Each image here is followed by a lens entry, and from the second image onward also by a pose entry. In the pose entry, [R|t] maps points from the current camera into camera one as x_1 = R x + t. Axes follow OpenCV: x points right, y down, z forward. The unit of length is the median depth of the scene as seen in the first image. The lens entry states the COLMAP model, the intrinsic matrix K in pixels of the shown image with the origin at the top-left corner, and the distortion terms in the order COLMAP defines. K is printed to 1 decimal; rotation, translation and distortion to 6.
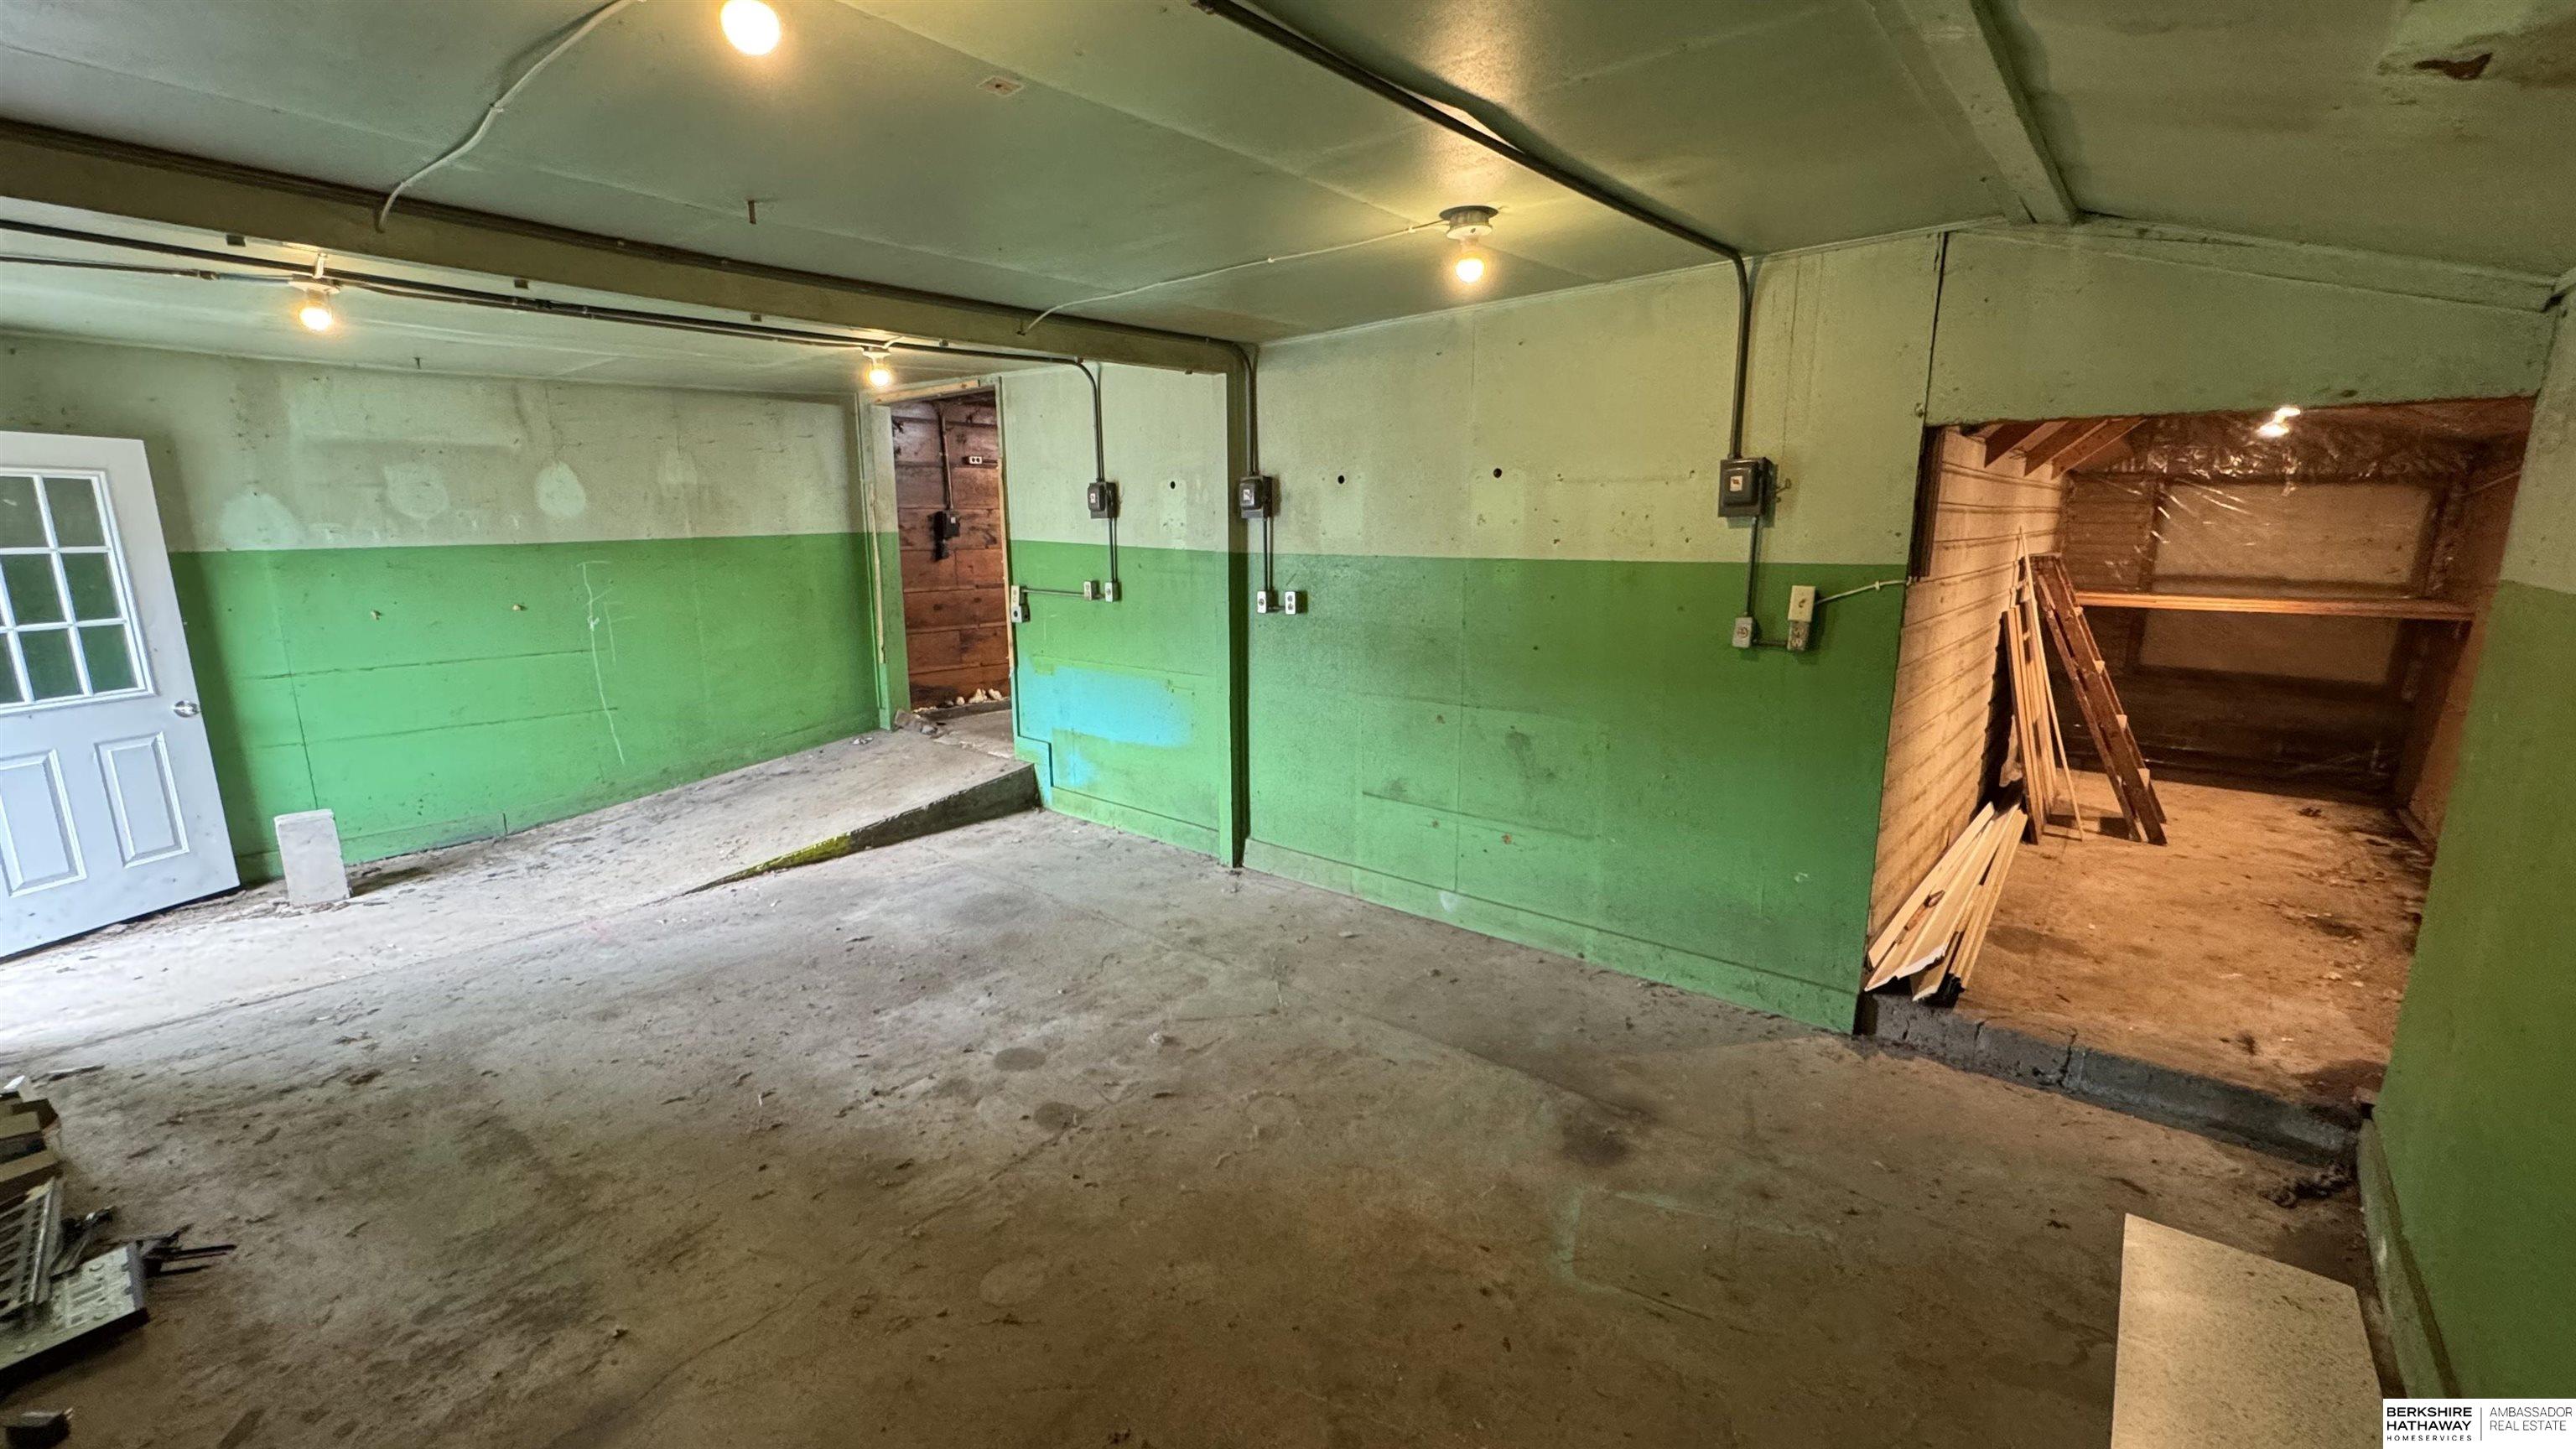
lens RADIAL K [[1031.6, 0, 1283.5], [0, 1031.6, 722.8], [0, 0, 1]] dist [-0.001470, -0.000335]
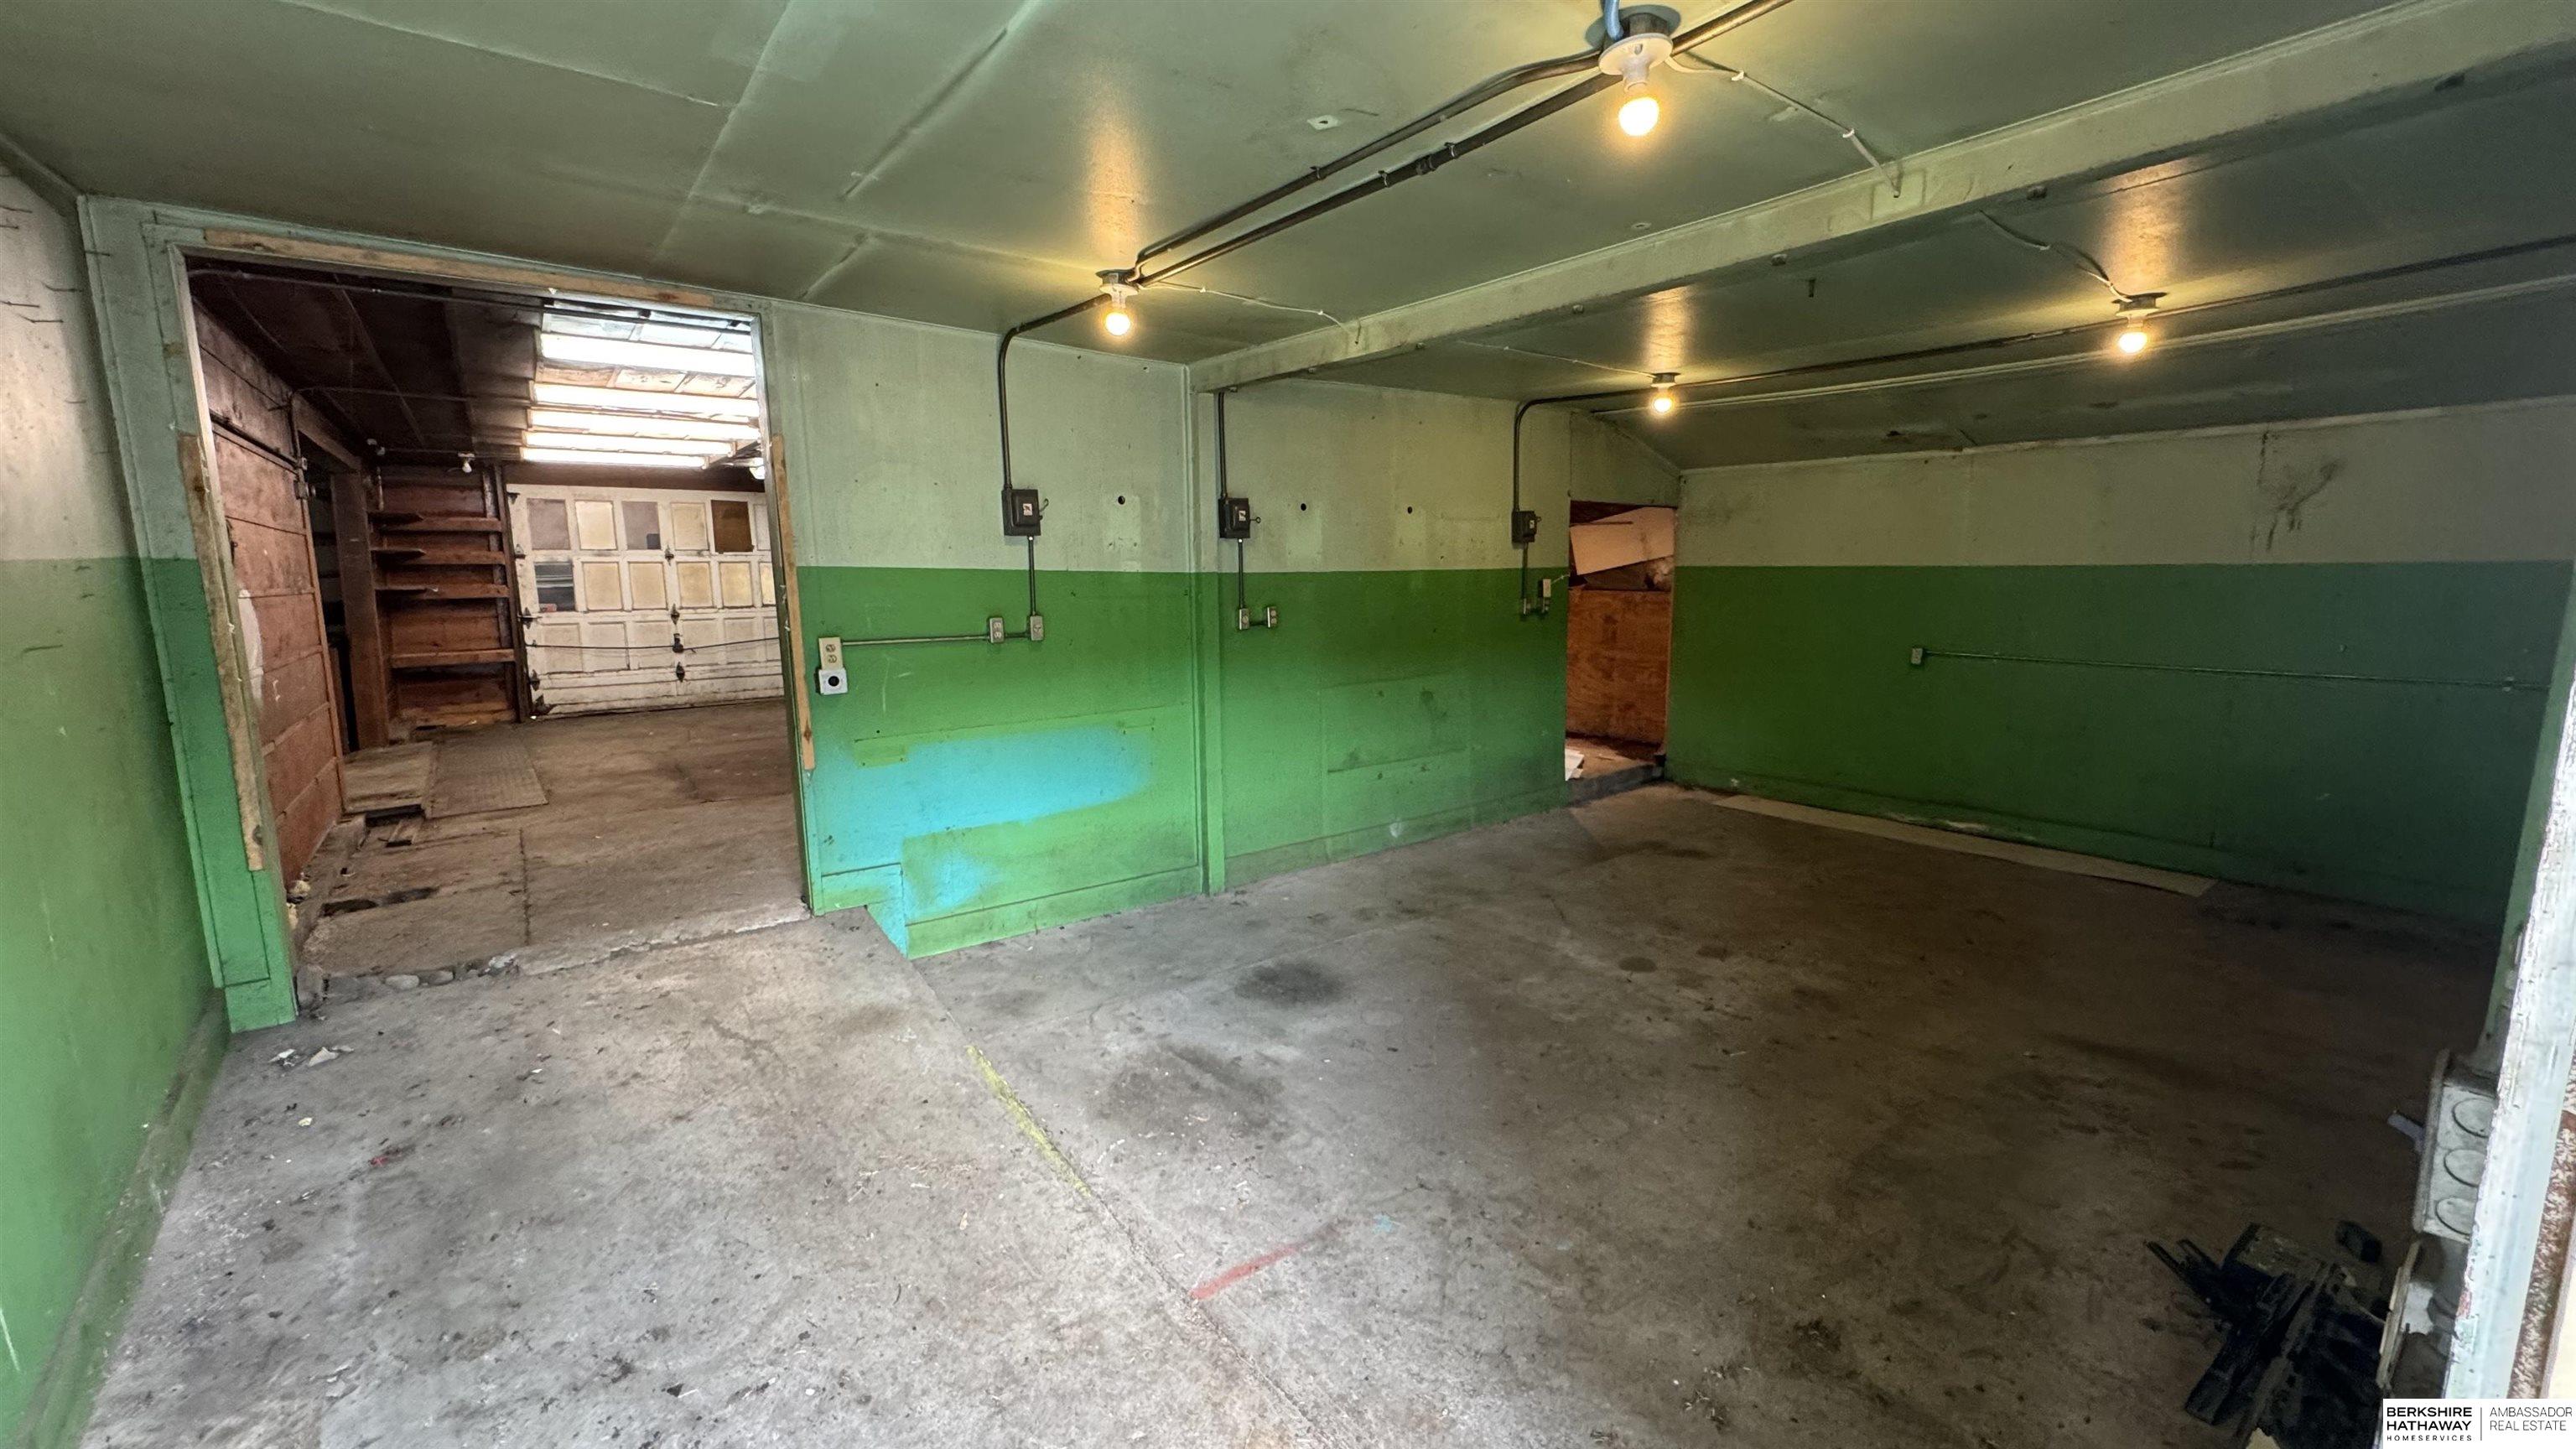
lens RADIAL K [[1031.6, 0, 1283.5], [0, 1031.6, 722.8], [0, 0, 1]] dist [-0.001470, -0.000335]
pose [[0.210065, -0.145901, 0.966740, -1.062703], [0.196588, 0.974910, 0.104417, -0.119531], [-0.957719, 0.168115, 0.233477, 0.758873]]
